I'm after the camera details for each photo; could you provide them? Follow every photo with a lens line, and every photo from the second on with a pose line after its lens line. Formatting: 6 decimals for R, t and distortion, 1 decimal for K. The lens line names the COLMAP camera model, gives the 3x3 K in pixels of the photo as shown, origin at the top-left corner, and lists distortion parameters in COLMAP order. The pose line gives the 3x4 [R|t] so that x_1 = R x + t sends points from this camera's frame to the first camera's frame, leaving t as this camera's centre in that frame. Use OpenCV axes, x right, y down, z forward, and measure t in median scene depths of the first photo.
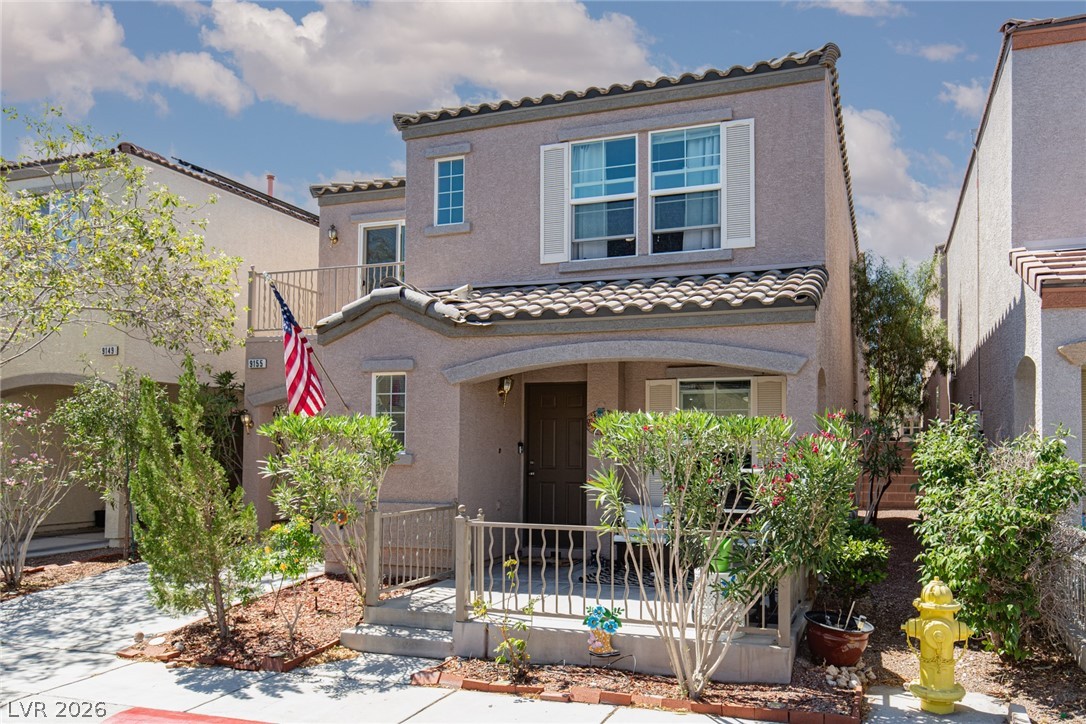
lens RADIAL K [[909.9, 0, 575.0], [0, 909.9, 425.6], [0, 0, 1]] dist [0.000917, -0.000211]
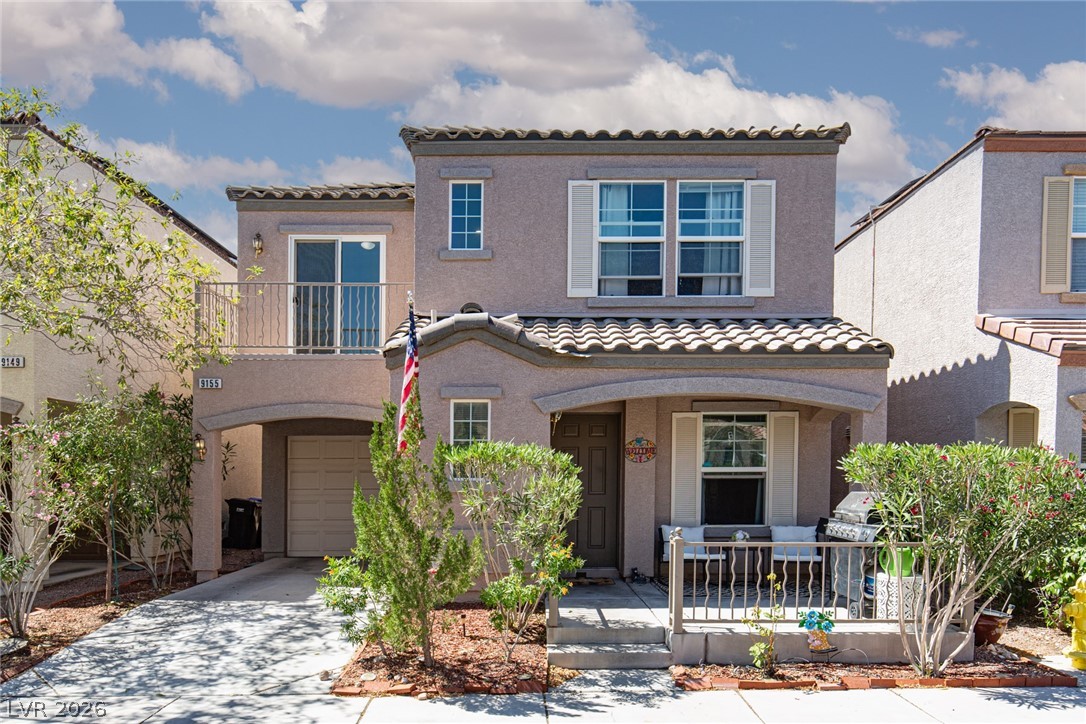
lens RADIAL K [[895.2, 0, 542.7], [0, 895.2, 520.1], [0, 0, 1]] dist [0.000742, -0.004767]
pose [[0.931363, -0.021283, 0.363470, -0.474797], [-0.005581, 0.997338, 0.072700, 0.001591], [-0.364050, -0.069739, 0.928765, 0.049398]]
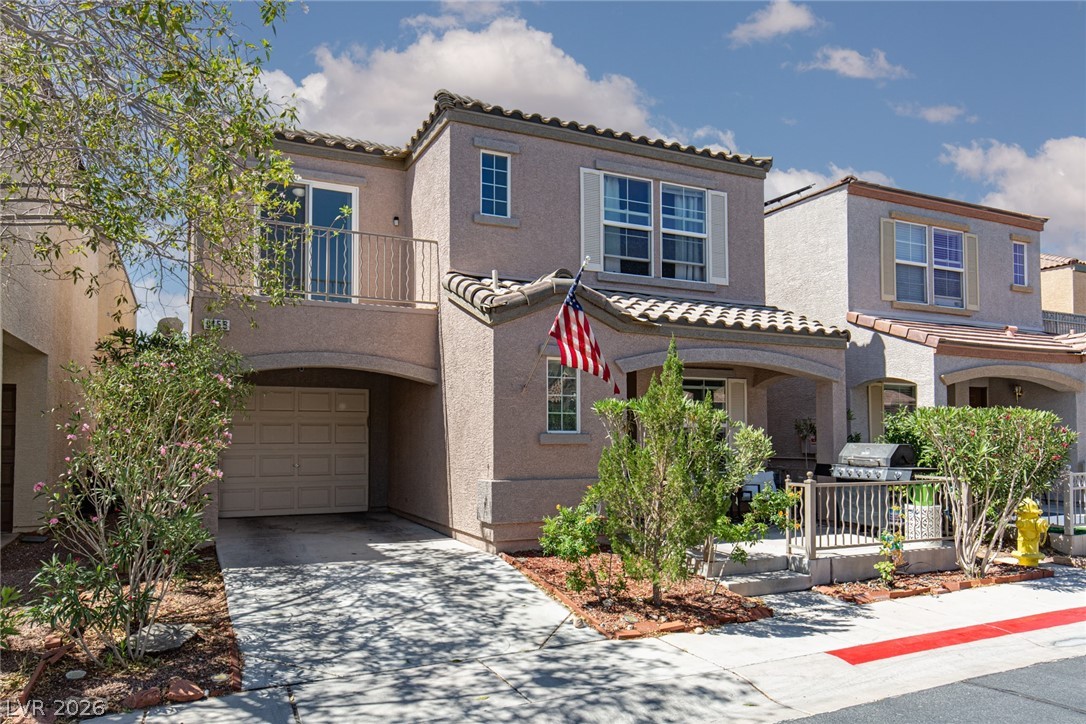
lens RADIAL K [[832.6, 0, 574.1], [0, 832.6, 419.7], [0, 0, 1]] dist [0.008441, -0.000895]
pose [[0.648028, 0.012932, 0.761507, -0.910258], [-0.019986, 0.999800, 0.000029, 0.013514], [-0.761354, -0.015238, 0.648157, 0.343038]]
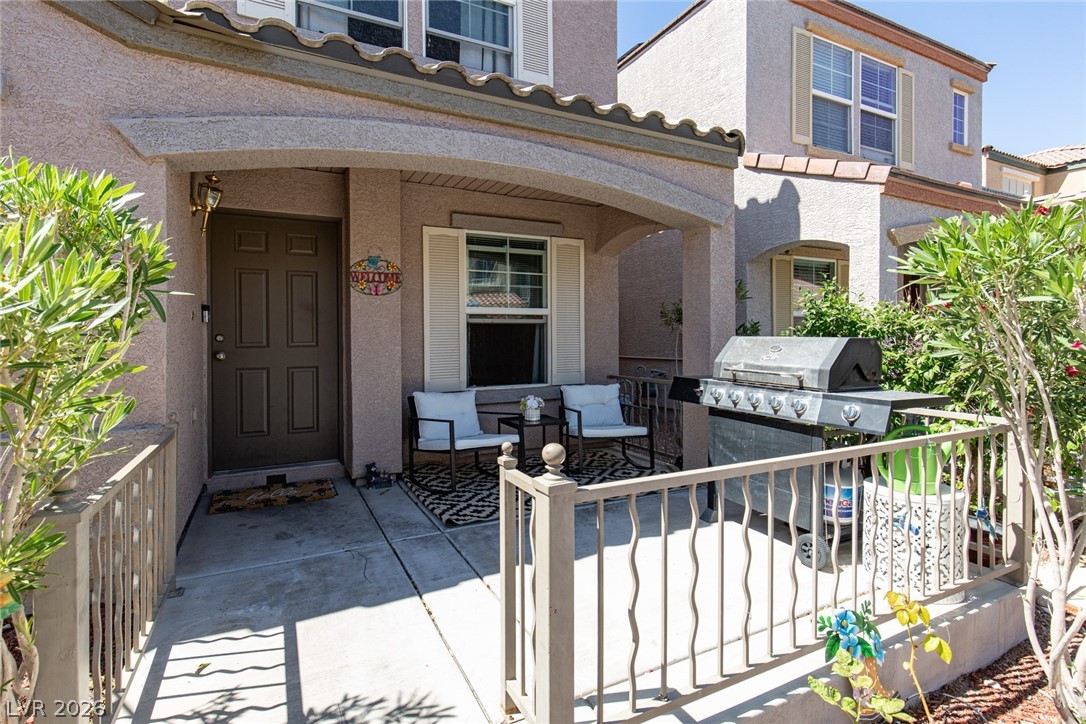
lens RADIAL K [[538.6, 0, 573.9], [0, 538.6, 358.0], [0, 0, 1]] dist [0.011168, 0.000073]
pose [[0.650664, -0.032993, 0.758648, -0.190293], [-0.014616, 0.998326, 0.055952, 0.032645], [-0.759225, -0.047494, 0.649093, 0.623970]]
